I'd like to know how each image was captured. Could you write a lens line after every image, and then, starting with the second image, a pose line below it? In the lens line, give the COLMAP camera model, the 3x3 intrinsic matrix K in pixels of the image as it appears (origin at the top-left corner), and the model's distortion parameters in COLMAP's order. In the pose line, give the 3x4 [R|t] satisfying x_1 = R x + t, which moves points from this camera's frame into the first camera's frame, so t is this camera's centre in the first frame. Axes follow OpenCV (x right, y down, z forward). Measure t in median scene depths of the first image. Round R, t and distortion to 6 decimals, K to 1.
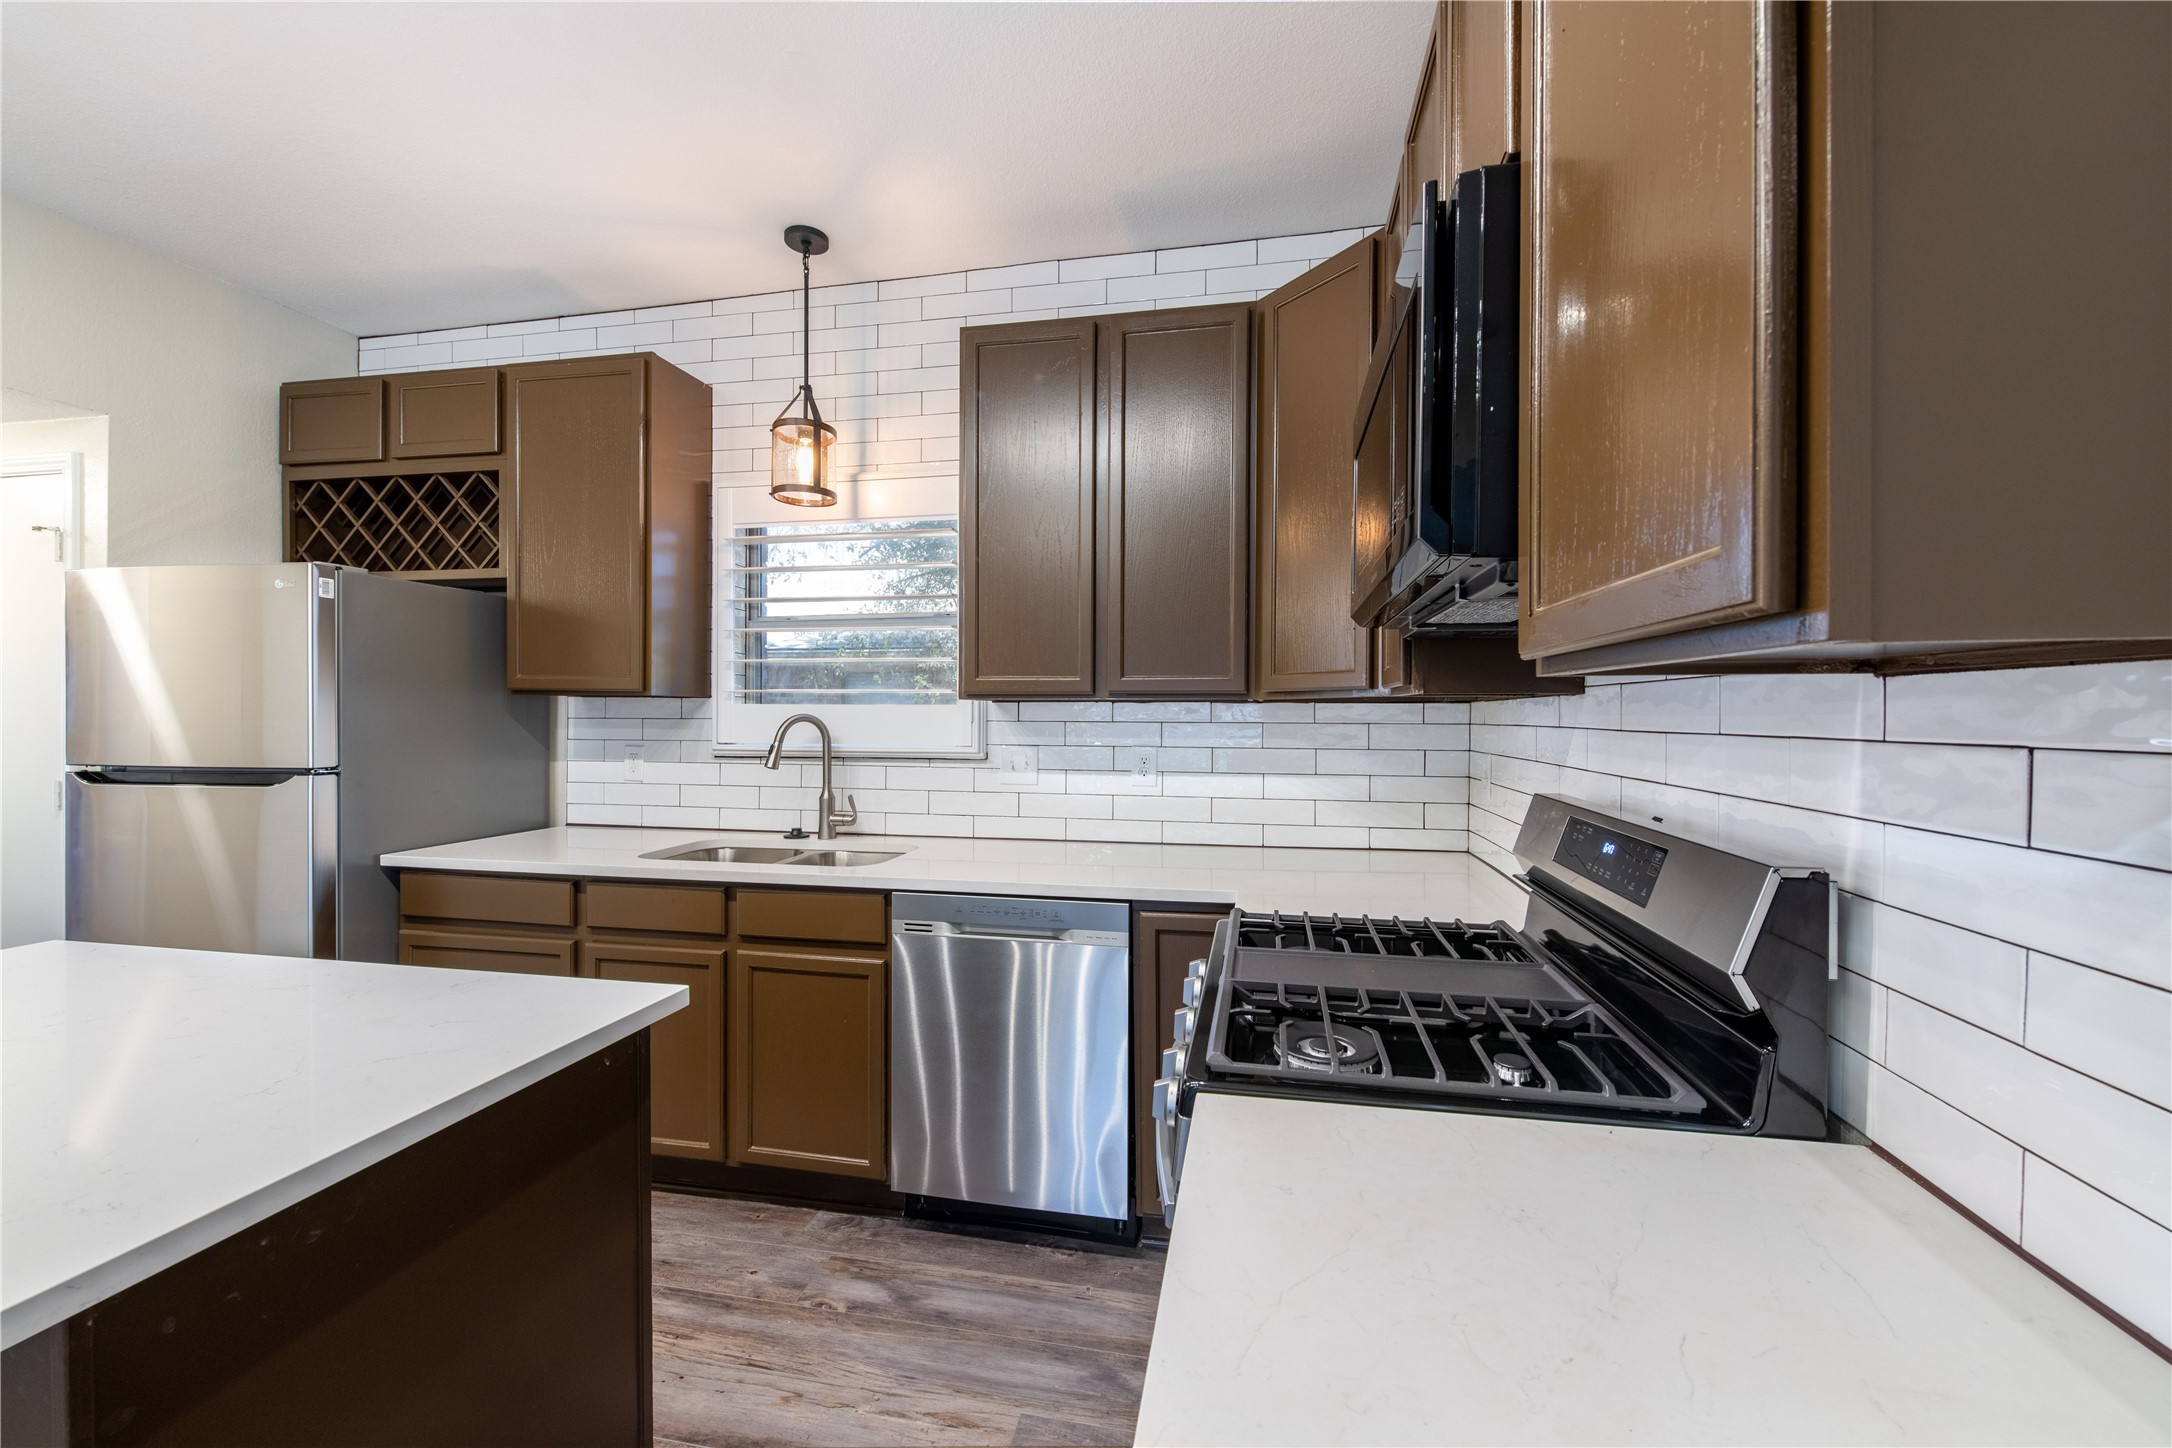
lens RADIAL K [[865.7, 0, 1086.7], [0, 865.7, 717.9], [0, 0, 1]] dist [0.005787, -0.001961]
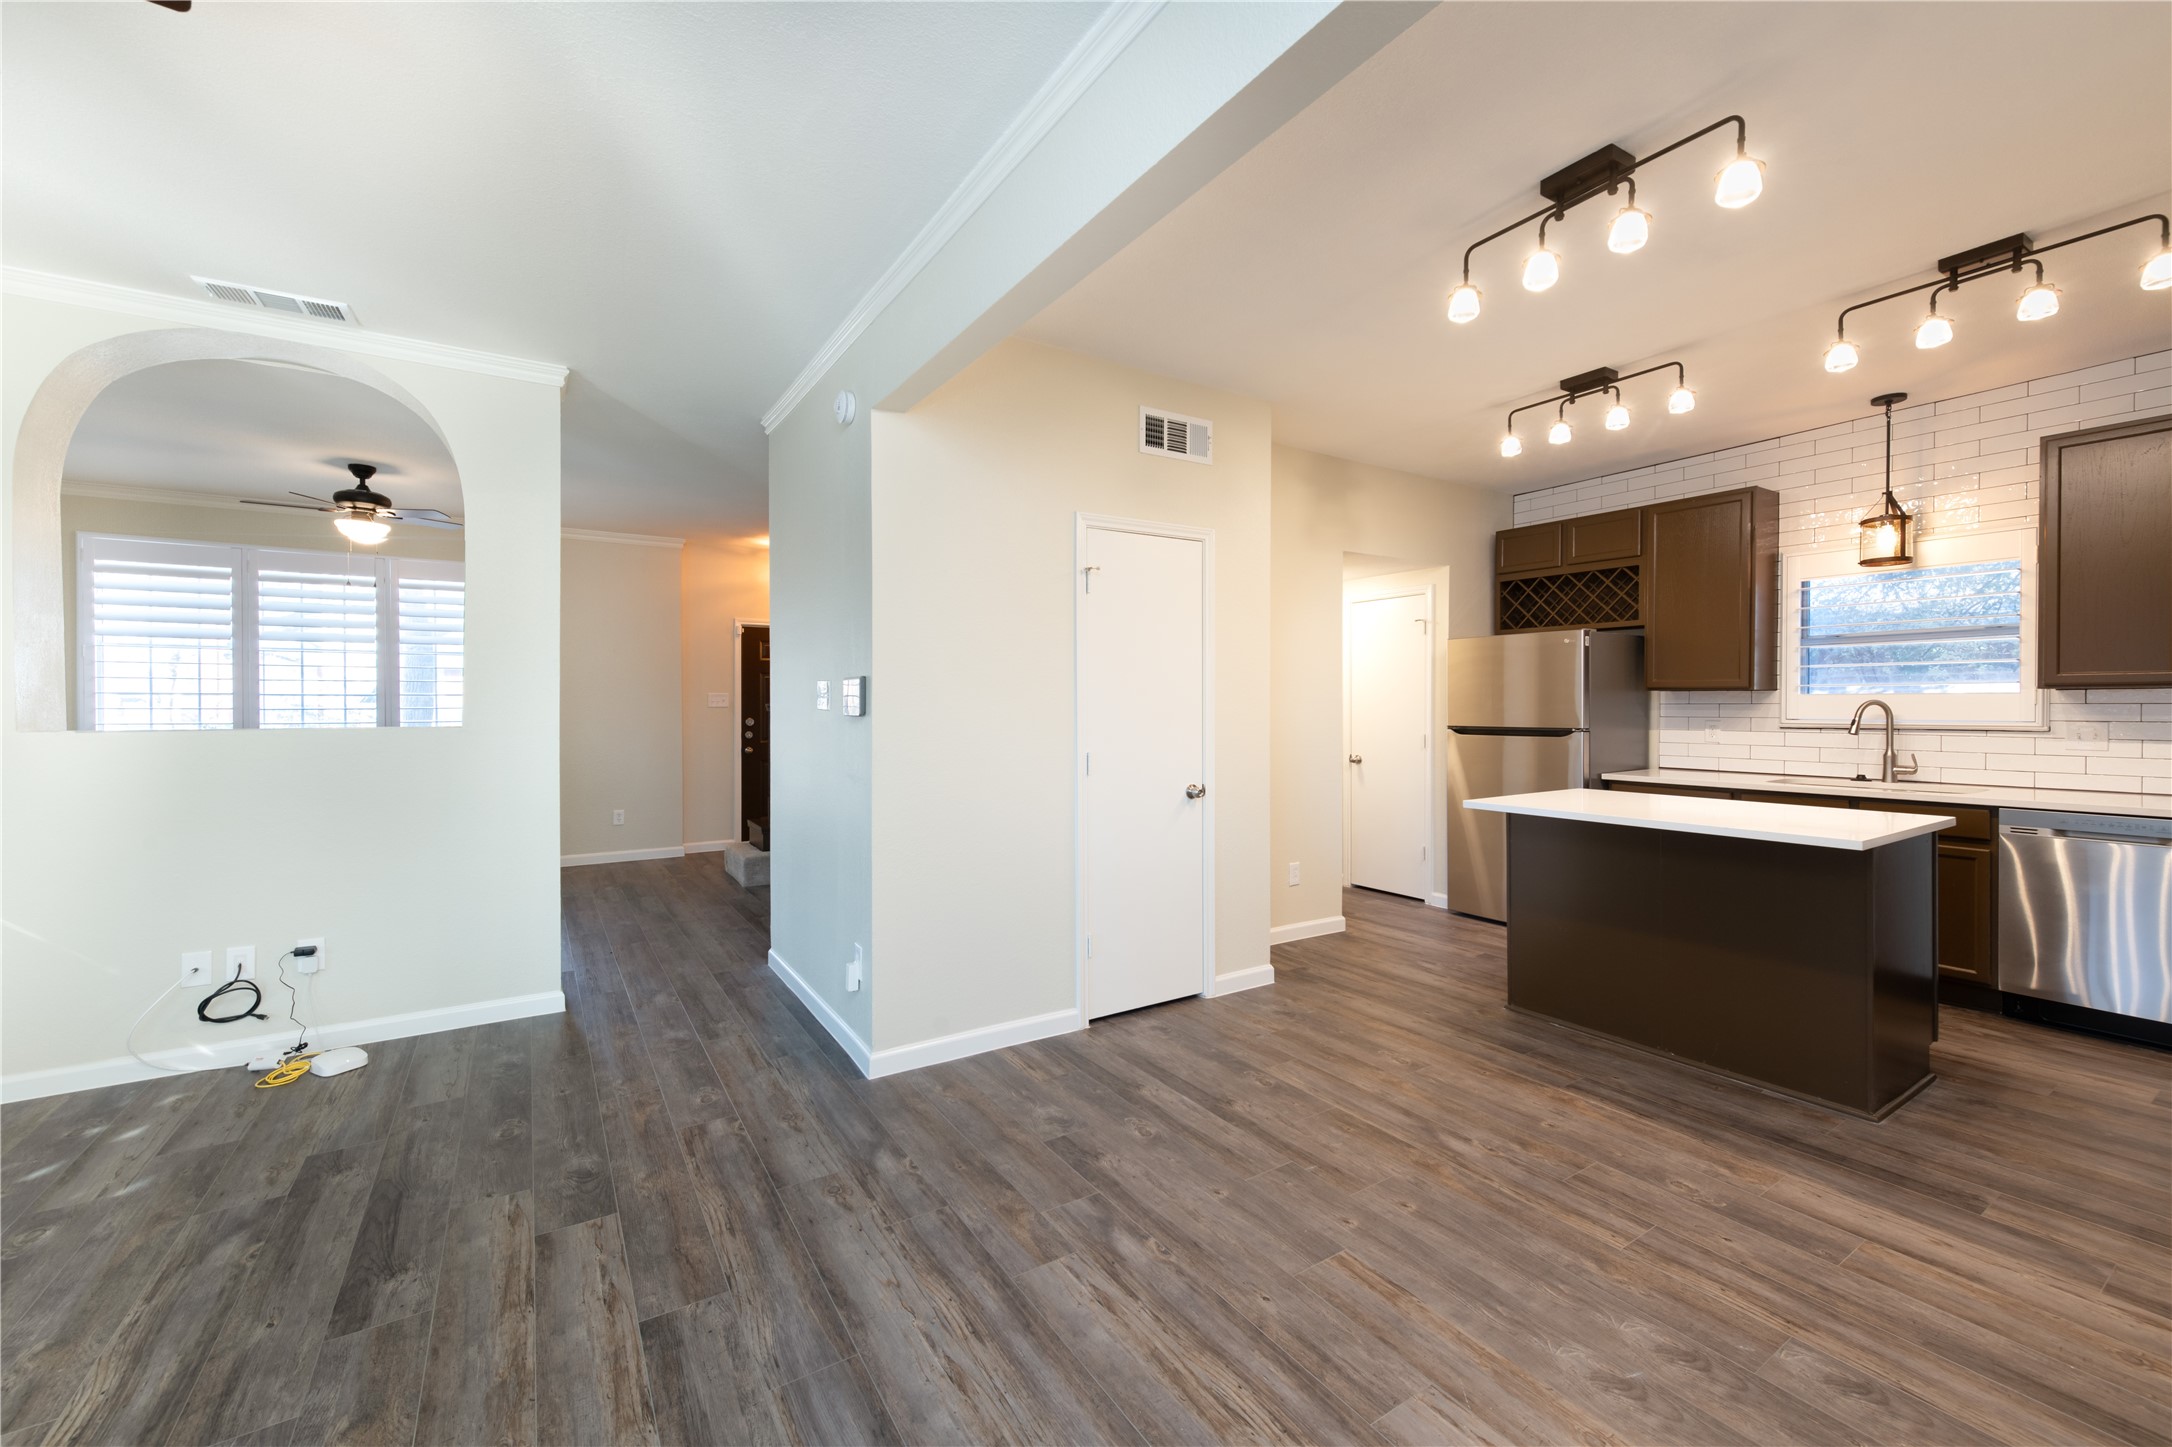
lens RADIAL K [[865.7, 0, 1126.8], [0, 865.7, 711.9], [0, 0, 1]] dist [0.005787, -0.001961]
pose [[0.715839, 0.000255, -0.698266, -0.213948], [0.003464, 0.999986, 0.003916, 0.006376], [0.698257, -0.005221, 0.715828, -1.116285]]
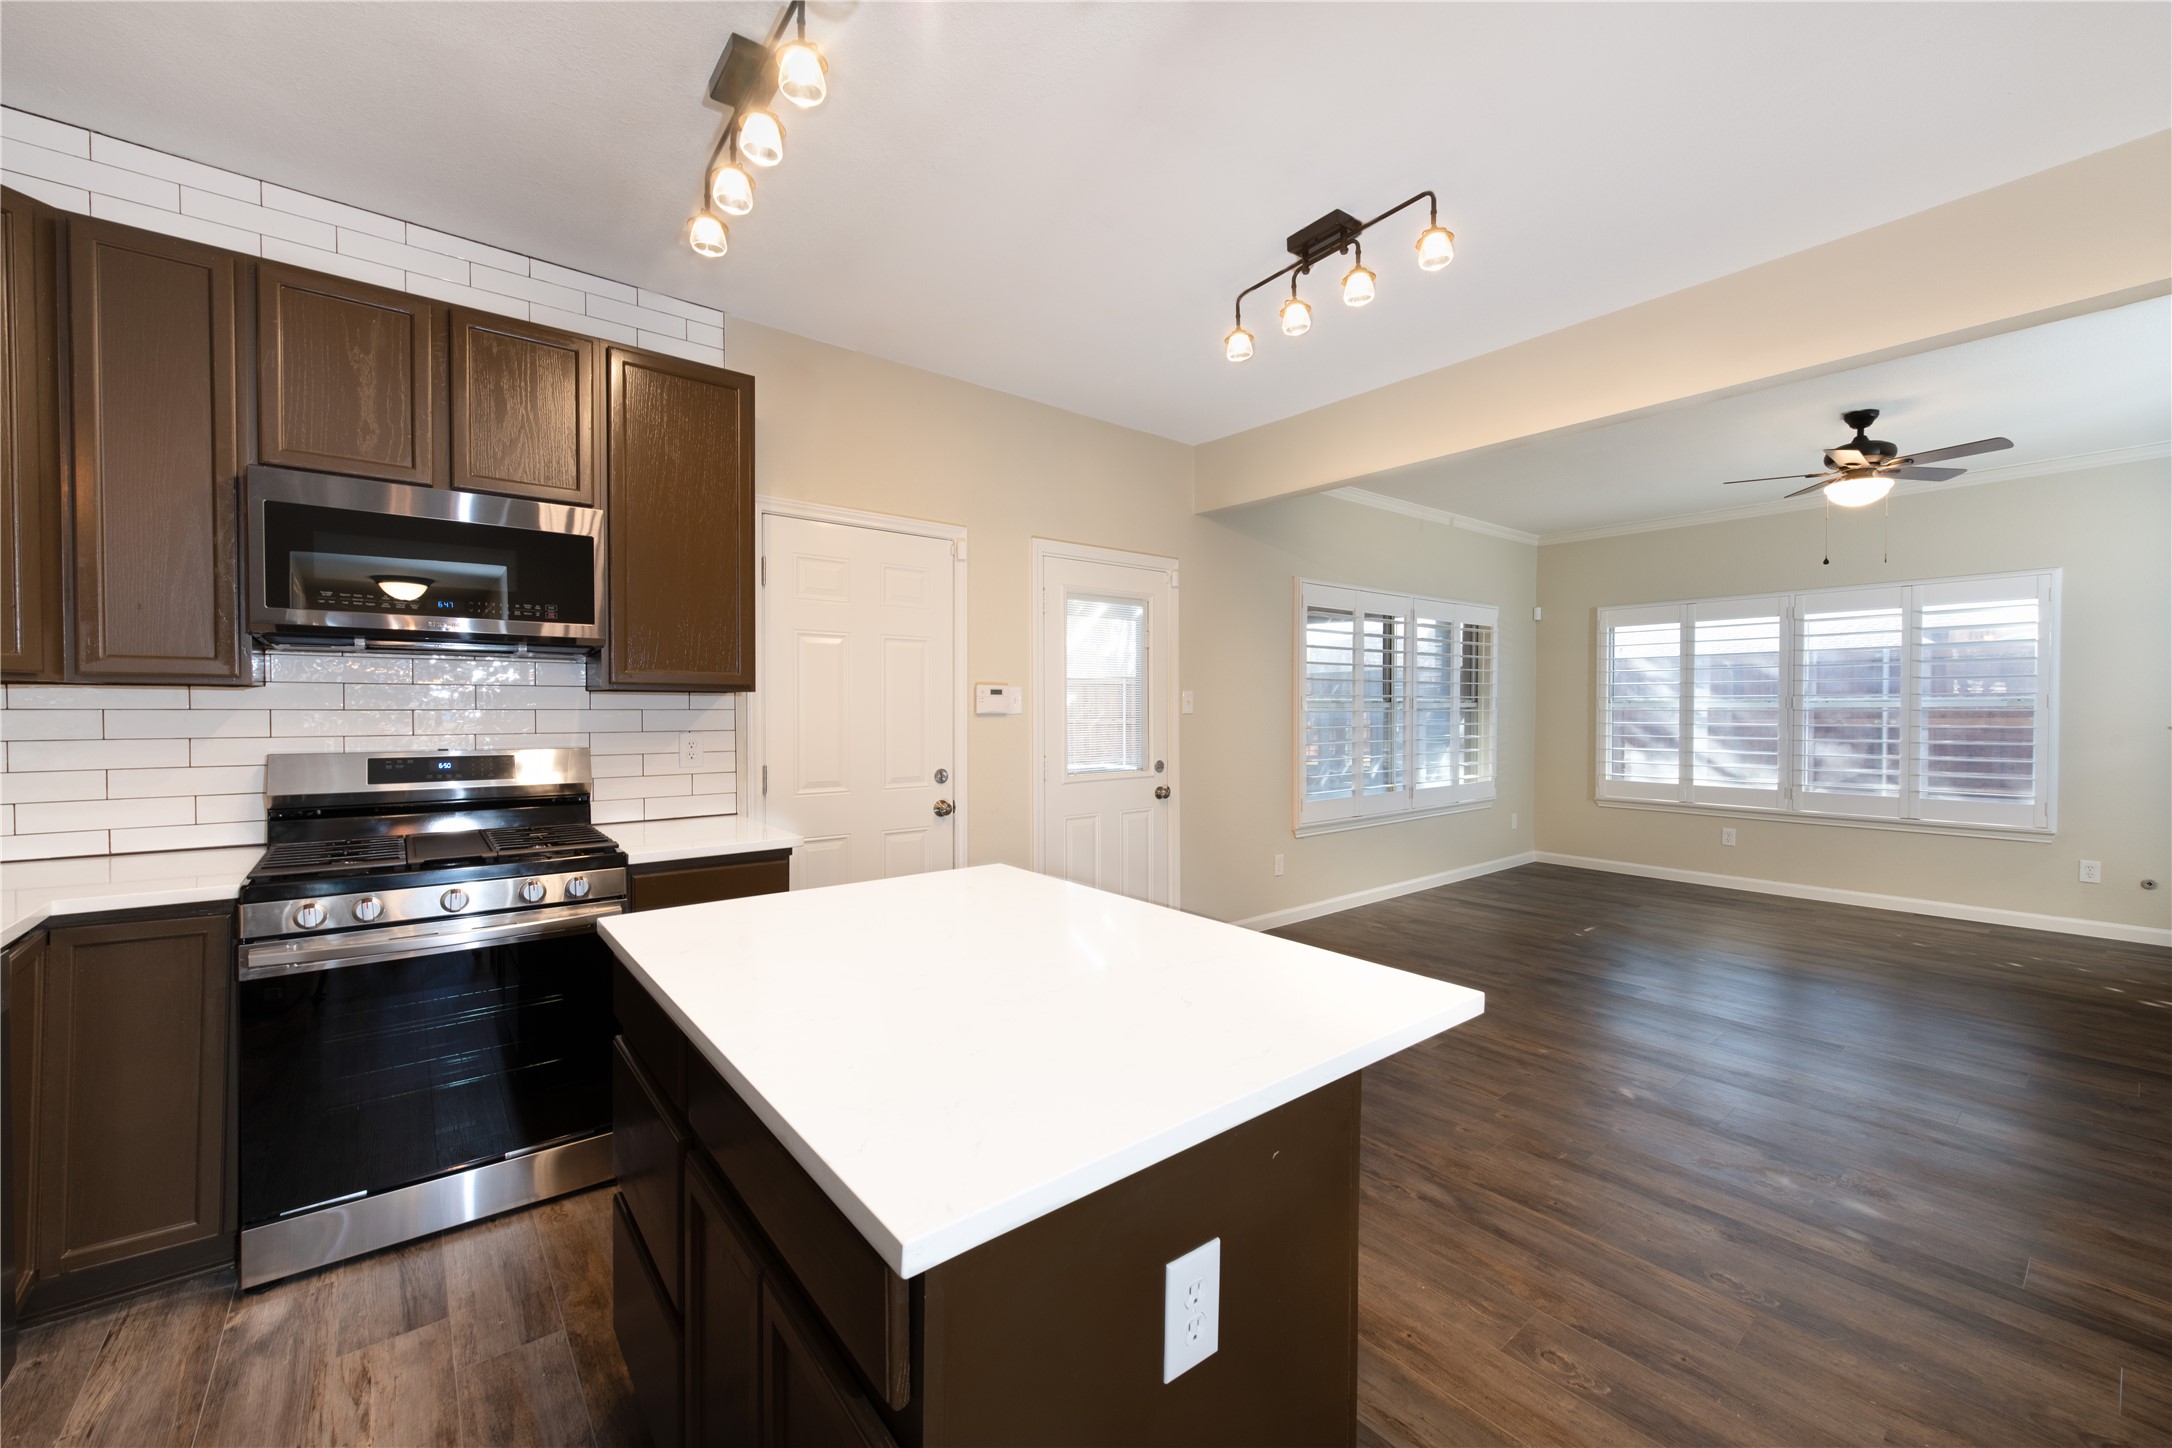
lens RADIAL K [[865.7, 0, 1104.6], [0, 865.7, 717.2], [0, 0, 1]] dist [0.005787, -0.001961]
pose [[-0.769116, -0.013351, 0.638969, -0.950834], [0.000946, 0.999757, 0.022027, -0.017236], [-0.639108, 0.017546, -0.768917, 0.778681]]
